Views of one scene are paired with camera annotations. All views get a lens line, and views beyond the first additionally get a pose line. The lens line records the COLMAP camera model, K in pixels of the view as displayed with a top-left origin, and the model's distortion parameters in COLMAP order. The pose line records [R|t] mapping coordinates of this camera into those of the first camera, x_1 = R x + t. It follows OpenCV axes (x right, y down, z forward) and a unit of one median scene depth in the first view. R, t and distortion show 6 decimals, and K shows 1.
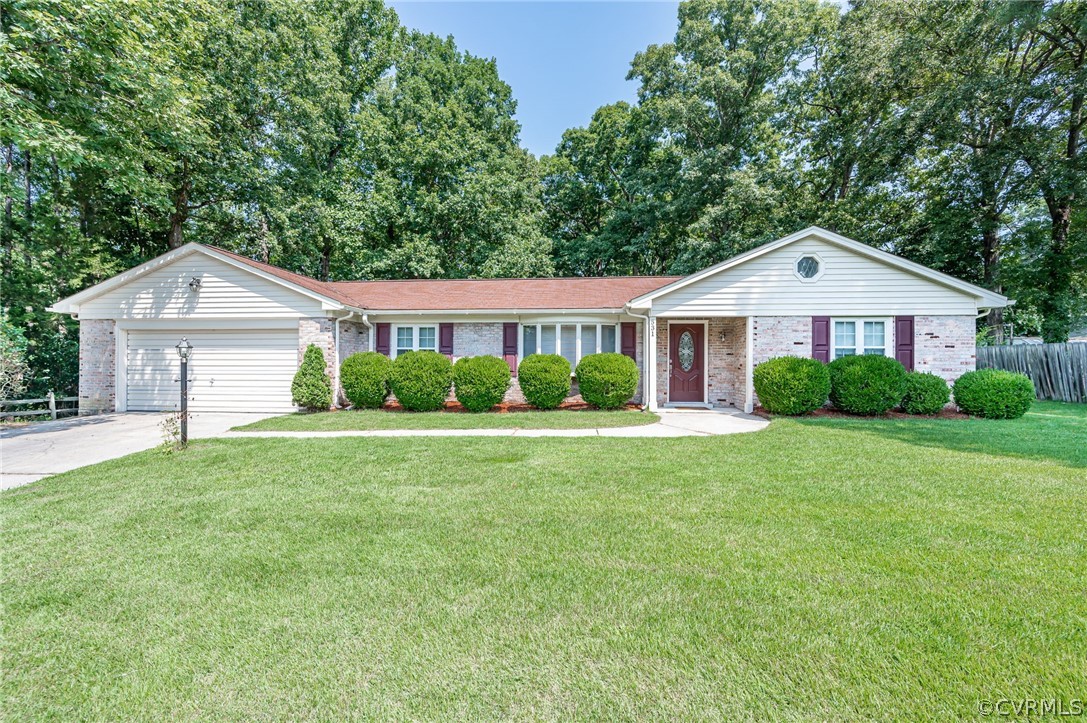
lens RADIAL K [[436.4, 0, 549.3], [0, 436.4, 365.3], [0, 0, 1]] dist [0.000627, 0.000011]
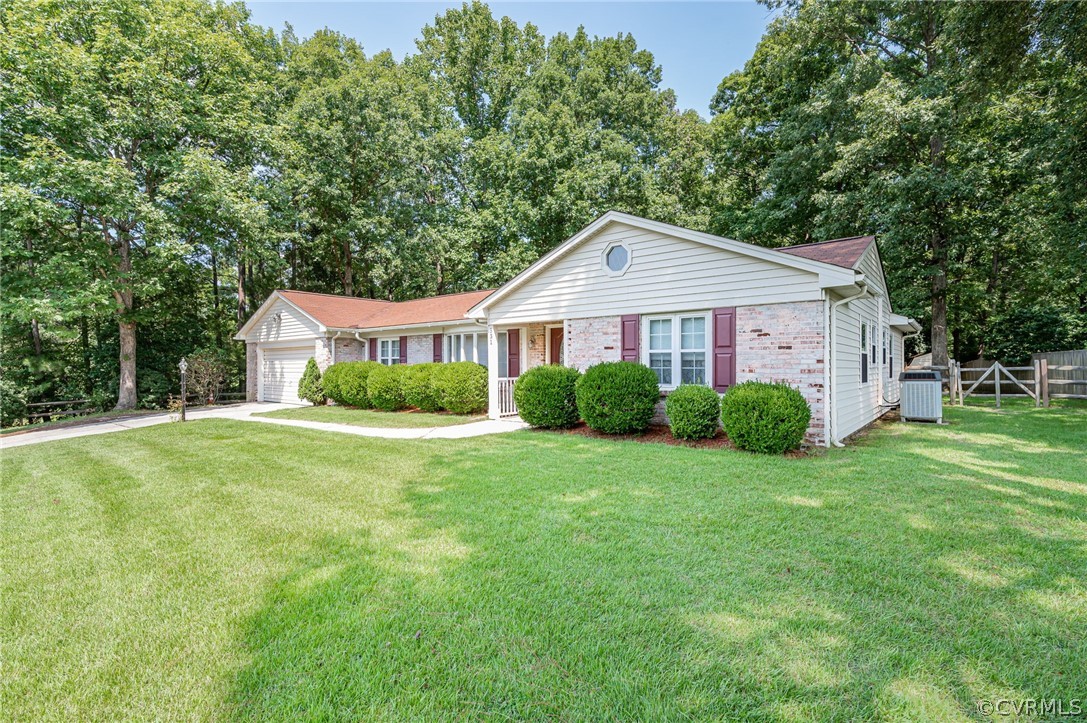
lens RADIAL K [[499.2, 0, 543.5], [0, 499.2, 364.4], [0, 0, 1]] dist [0.000224, -0.000009]
pose [[0.825268, -0.008334, -0.564680, 1.020802], [0.008920, 0.999959, -0.001723, -0.017486], [0.564672, -0.003615, 0.825308, 0.114800]]
